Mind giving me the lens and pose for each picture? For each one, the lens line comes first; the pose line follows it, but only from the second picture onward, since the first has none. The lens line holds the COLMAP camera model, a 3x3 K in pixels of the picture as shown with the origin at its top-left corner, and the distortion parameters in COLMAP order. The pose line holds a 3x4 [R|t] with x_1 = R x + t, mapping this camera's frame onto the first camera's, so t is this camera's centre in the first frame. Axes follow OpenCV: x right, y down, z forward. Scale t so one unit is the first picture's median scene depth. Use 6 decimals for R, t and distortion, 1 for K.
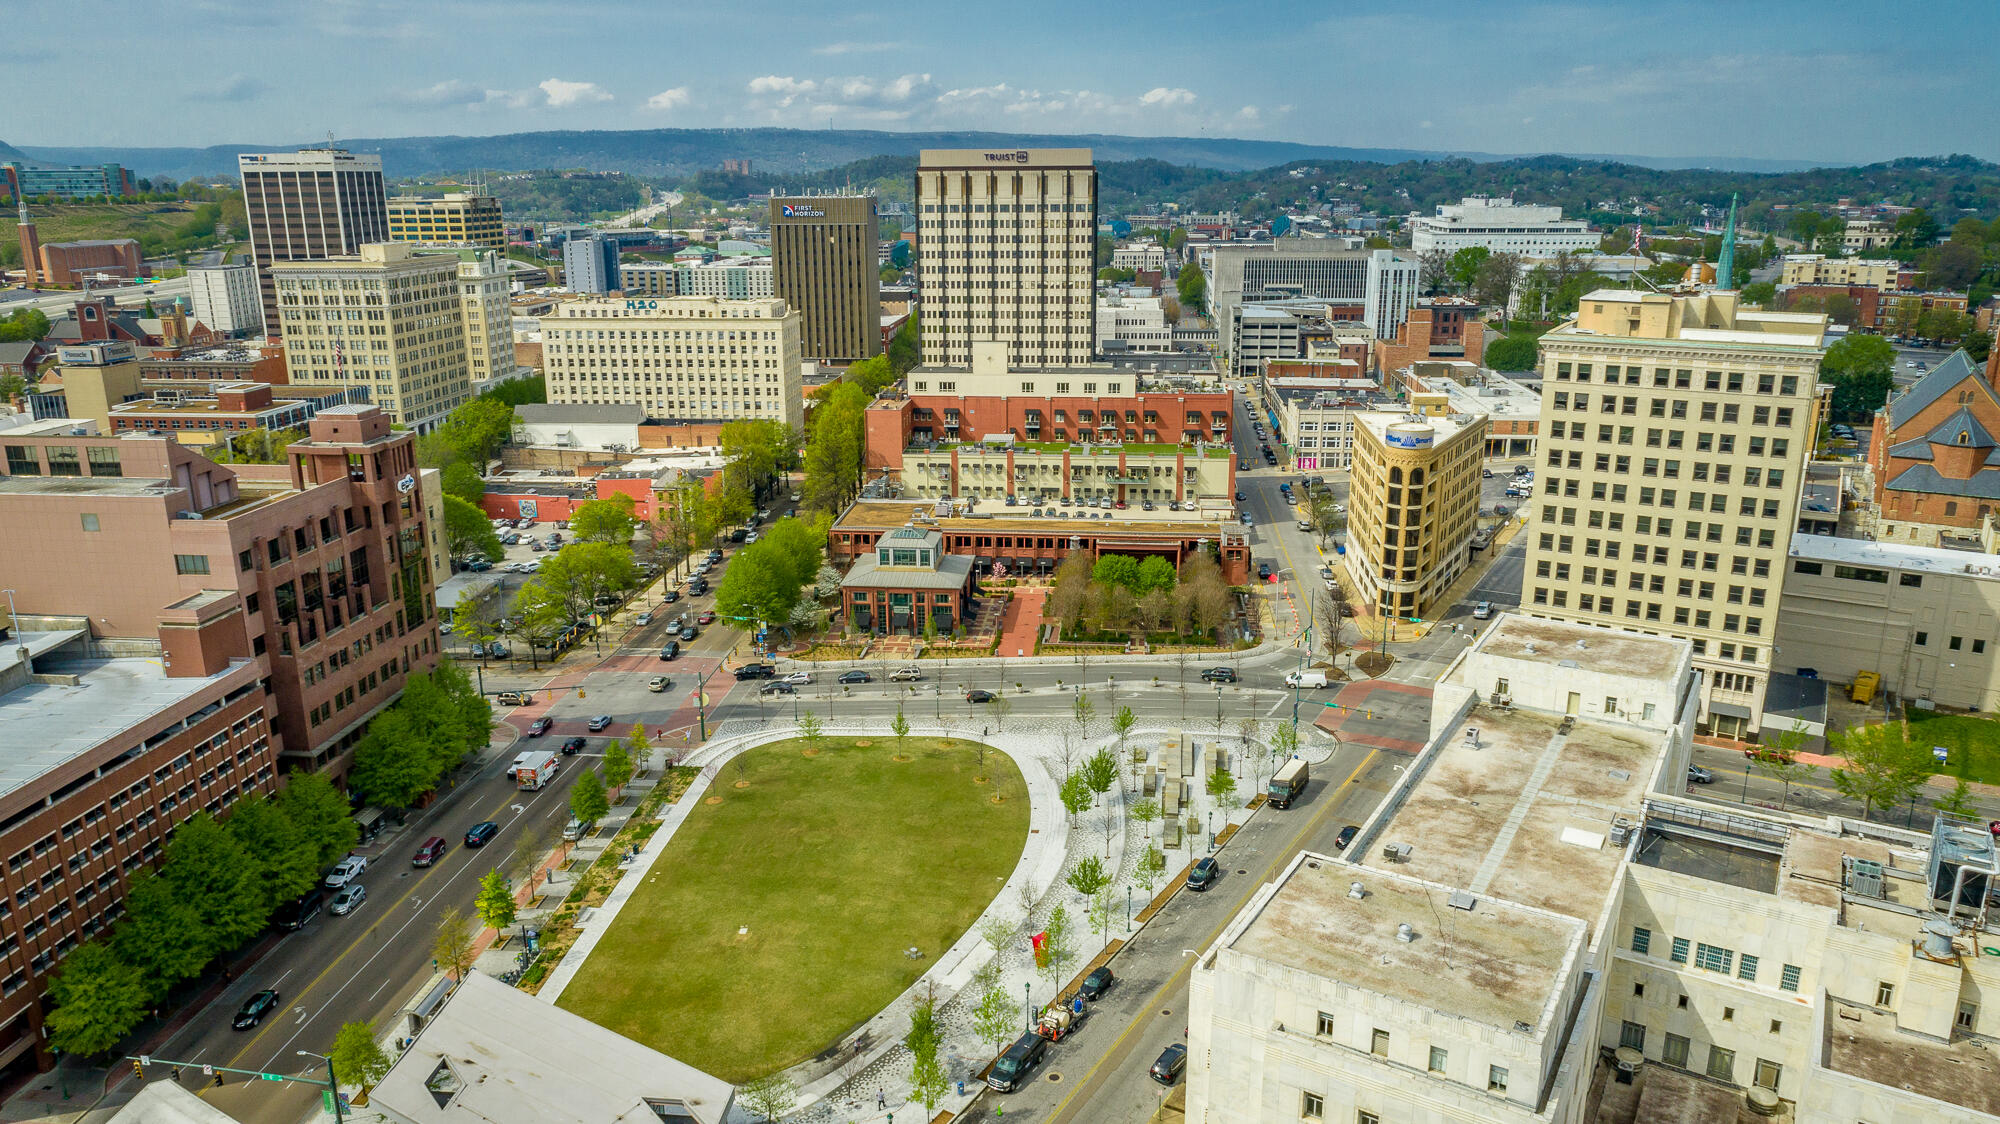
lens RADIAL K [[1370.4, 0, 1000.1], [0, 1370.4, 561.9], [0, 0, 1]] dist [-0.018567, 0.019265]
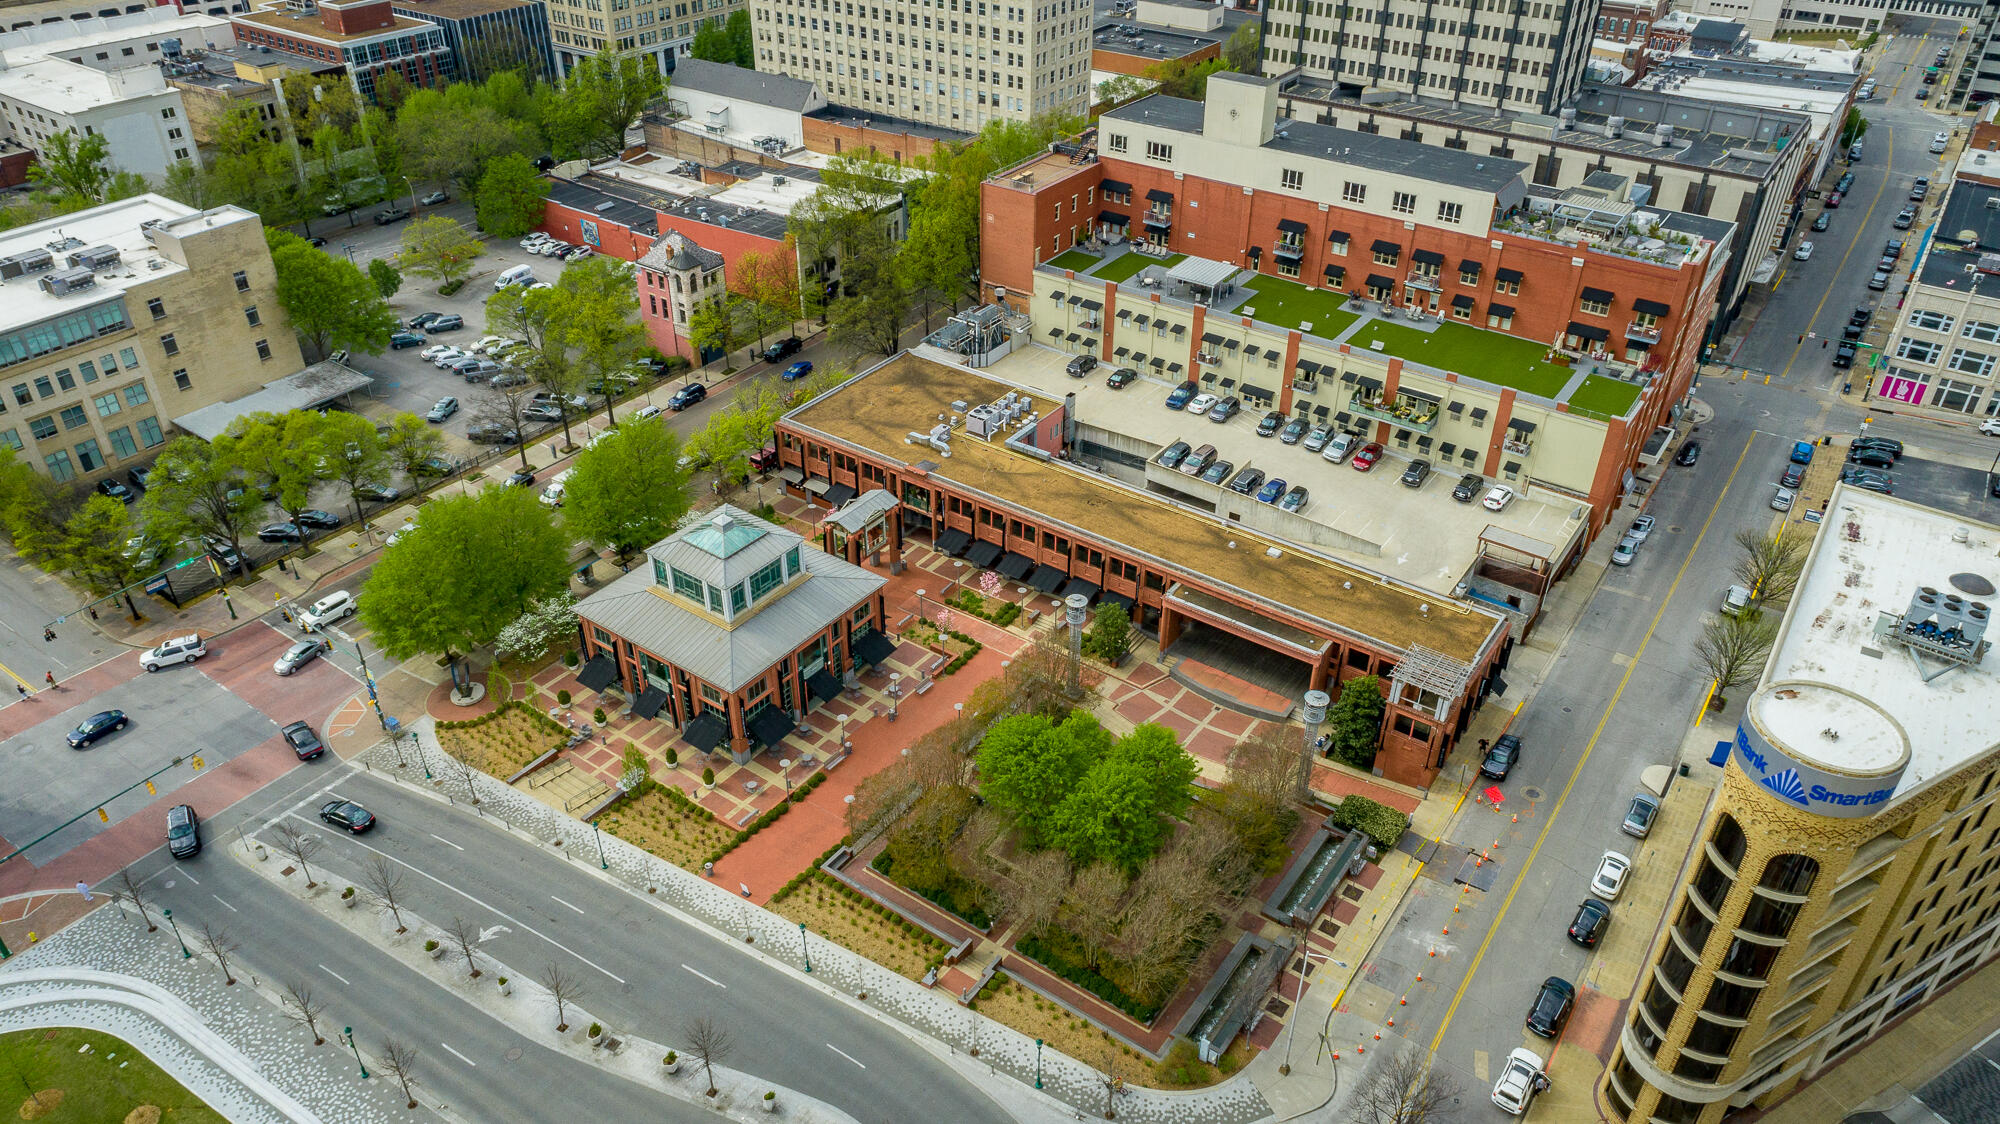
lens RADIAL K [[1353.6, 0, 999.9], [0, 1353.6, 560.7], [0, 0, 1]] dist [-0.015083, 0.013509]
pose [[0.866349, 0.285361, -0.409888, 0.158793], [-0.144188, 0.928658, 0.341766, -0.135204], [0.478172, -0.236988, 0.845688, 0.412974]]
